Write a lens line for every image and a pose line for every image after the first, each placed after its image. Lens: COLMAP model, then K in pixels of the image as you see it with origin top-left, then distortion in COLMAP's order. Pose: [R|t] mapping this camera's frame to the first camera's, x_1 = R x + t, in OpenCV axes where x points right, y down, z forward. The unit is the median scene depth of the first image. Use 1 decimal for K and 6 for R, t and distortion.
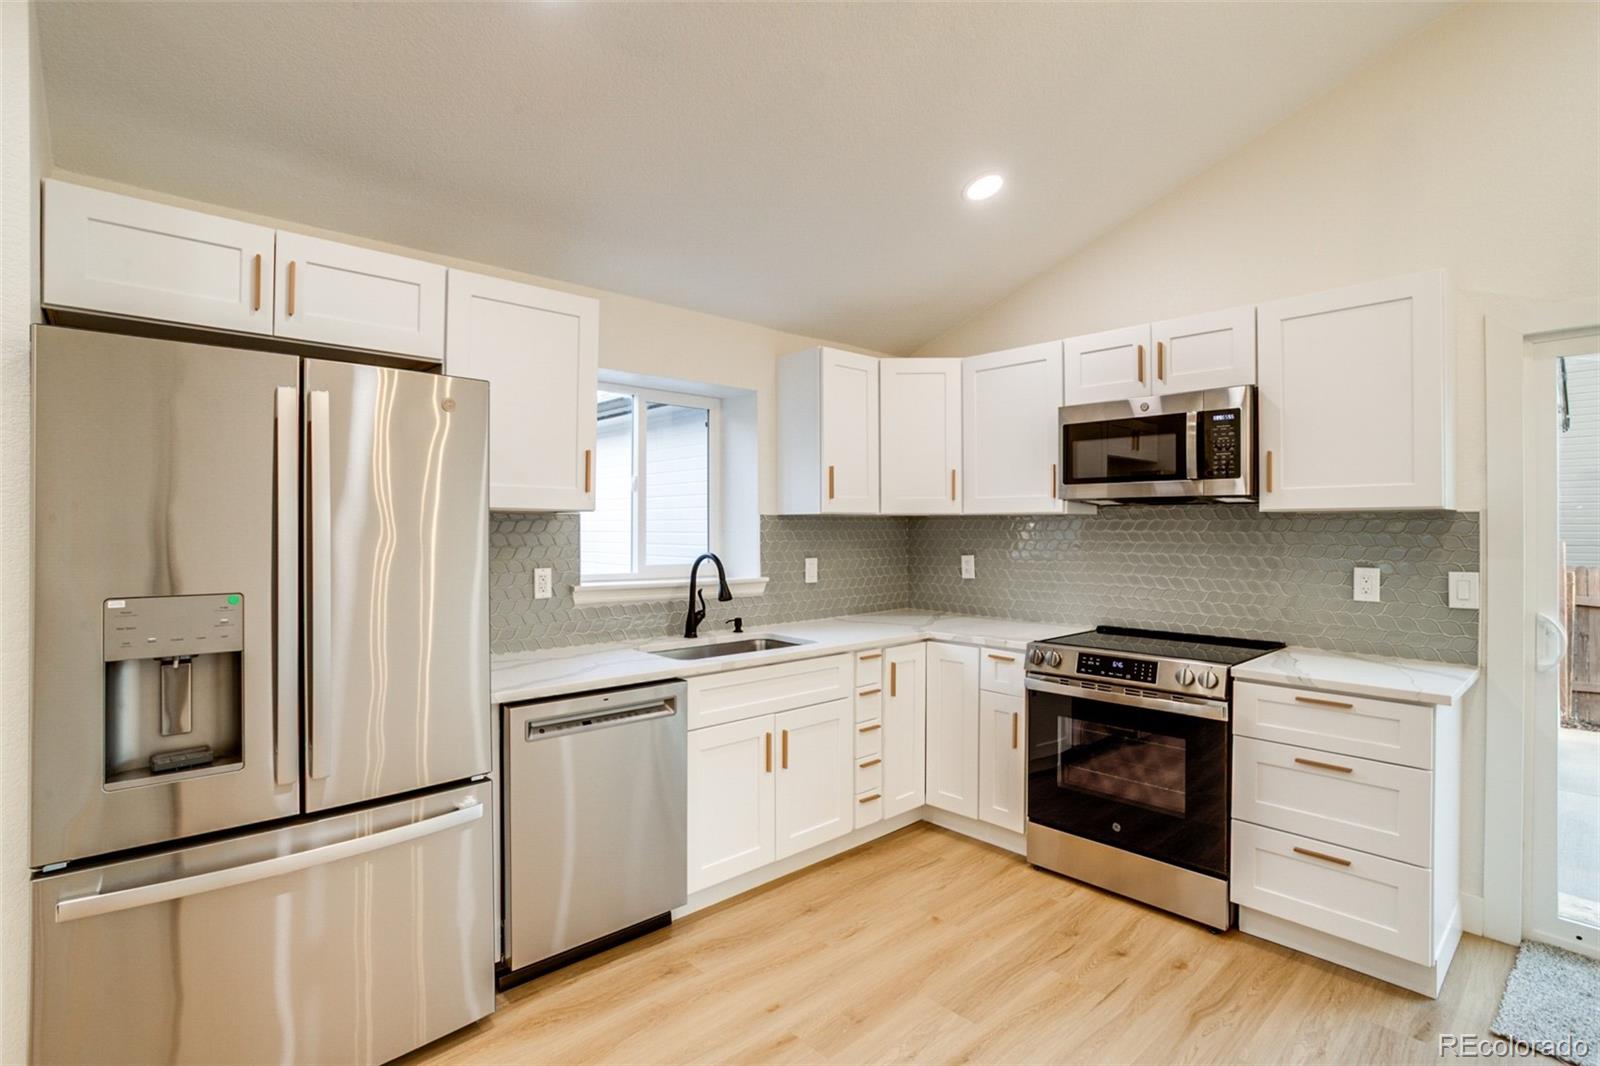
lens RADIAL K [[768.1, 0, 792.4], [0, 768.1, 529.9], [0, 0, 1]] dist [-0.062348, 0.034145]
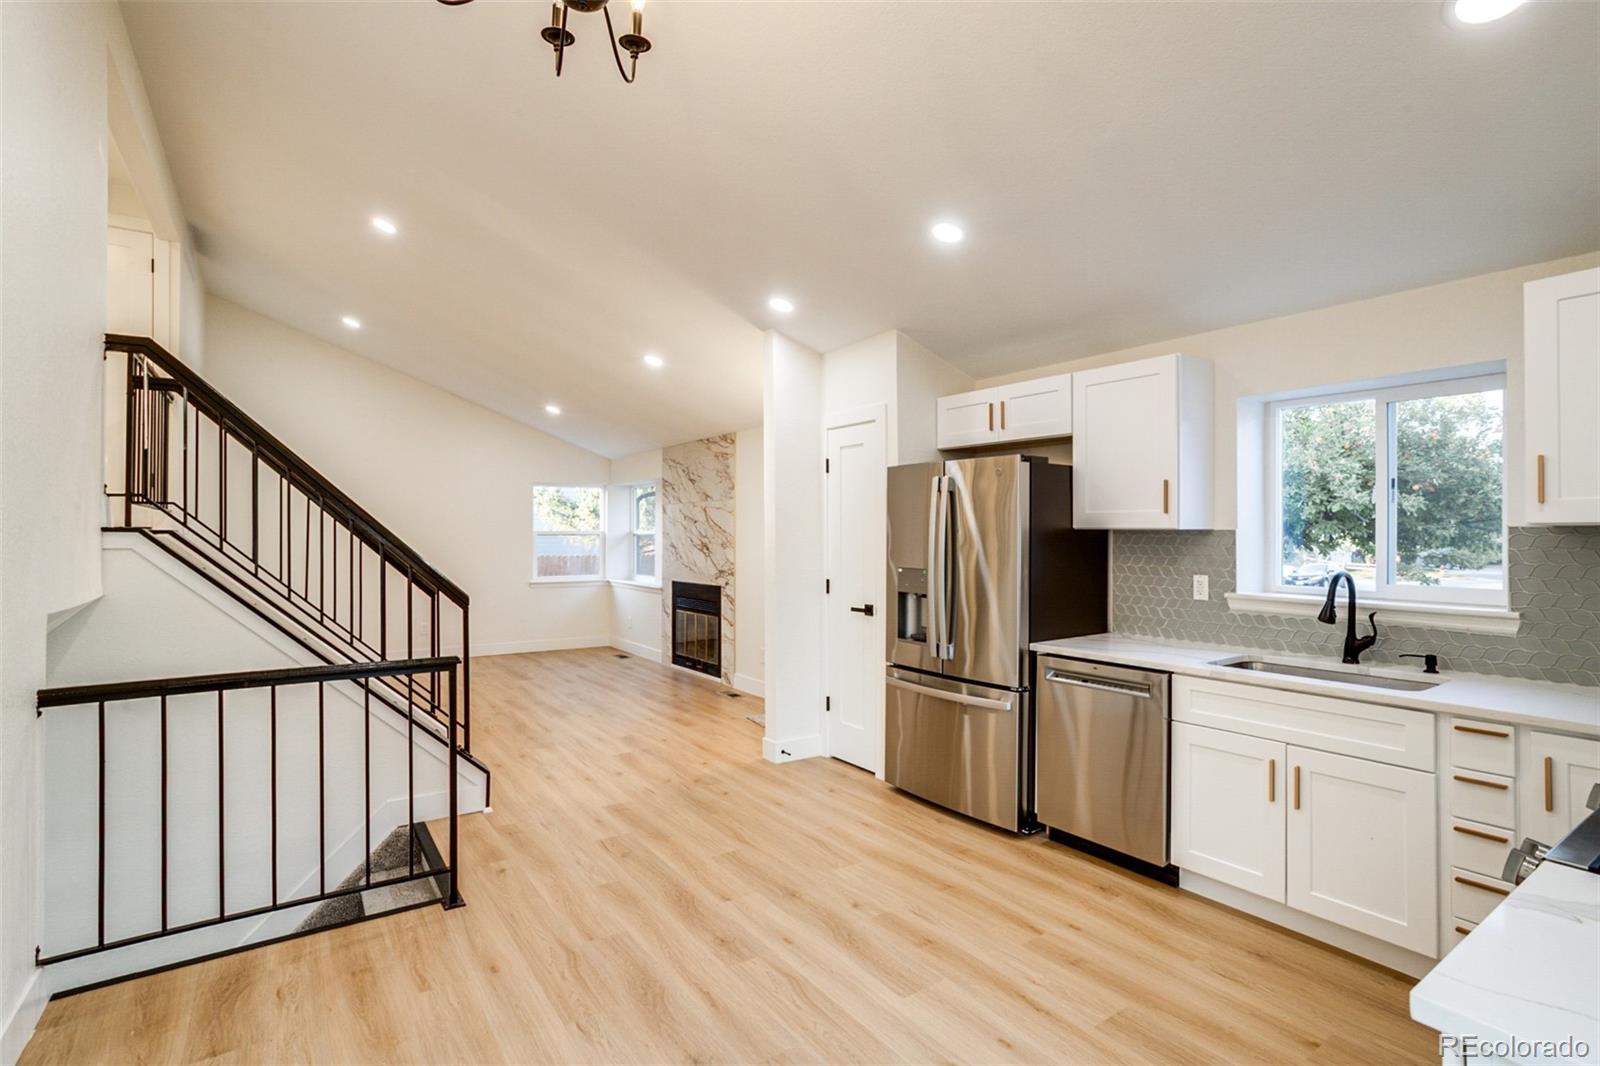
lens RADIAL K [[768.1, 0, 792.4], [0, 768.1, 529.9], [0, 0, 1]] dist [-0.062348, 0.034145]
pose [[-0.139399, -0.004195, -0.990227, 0.968185], [-0.001114, 0.999991, -0.004080, -0.016054], [0.990236, 0.000535, -0.139402, 0.533652]]
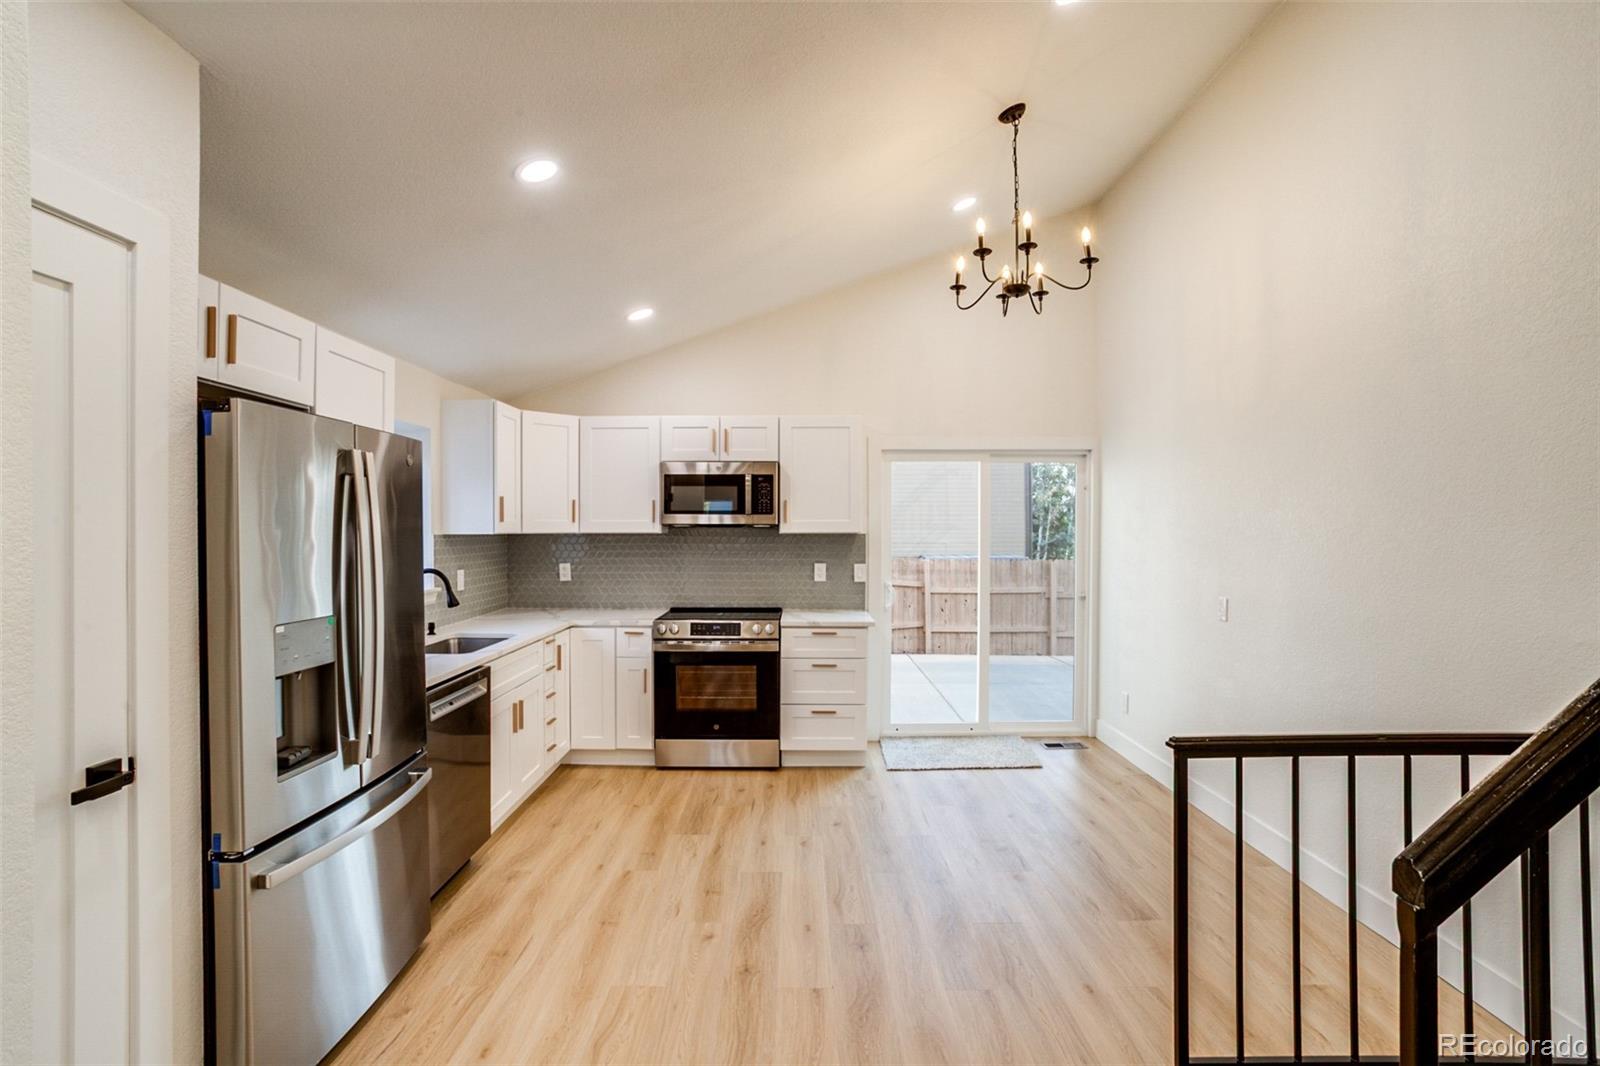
lens RADIAL K [[768.1, 0, 792.4], [0, 768.1, 529.9], [0, 0, 1]] dist [-0.062348, 0.034145]
pose [[0.679760, -0.002275, 0.733432, -0.662281], [0.002651, 0.999996, 0.000645, -0.033183], [-0.733430, 0.001506, 0.679763, -0.243488]]
